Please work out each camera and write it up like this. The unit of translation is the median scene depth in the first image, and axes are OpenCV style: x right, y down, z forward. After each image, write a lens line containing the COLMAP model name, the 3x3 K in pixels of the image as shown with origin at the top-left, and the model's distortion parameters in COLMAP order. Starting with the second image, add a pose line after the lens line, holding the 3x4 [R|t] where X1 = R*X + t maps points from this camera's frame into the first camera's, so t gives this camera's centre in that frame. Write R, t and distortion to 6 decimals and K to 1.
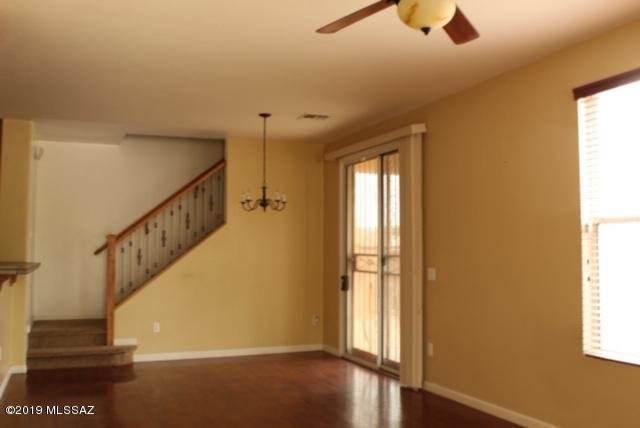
lens RADIAL K [[610.2, 0, 320.0], [0, 610.2, 214.0], [0, 0, 1]] dist [-0.066177, 0.000423]
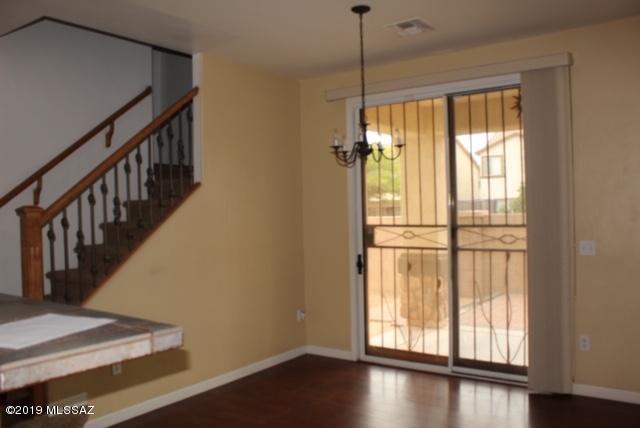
lens RADIAL K [[535.2, 0, 320.0], [0, 535.2, 214.0], [0, 0, 1]] dist [-0.097819, -0.000224]
pose [[0.856754, -0.030290, 0.514836, -0.379239], [-0.001186, 0.998155, 0.060699, 0.012211], [-0.515724, -0.052615, 0.855137, 0.510485]]
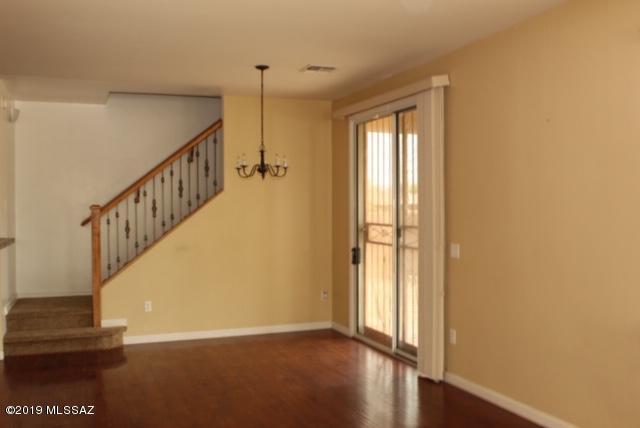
lens RADIAL K [[610.2, 0, 320.0], [0, 610.2, 214.0], [0, 0, 1]] dist [-0.066177, 0.000423]
pose [[0.999709, -0.006898, -0.023094, 0.009841], [0.008492, 0.997536, 0.069645, -0.012616], [0.022557, -0.069821, 0.997305, 0.115209]]
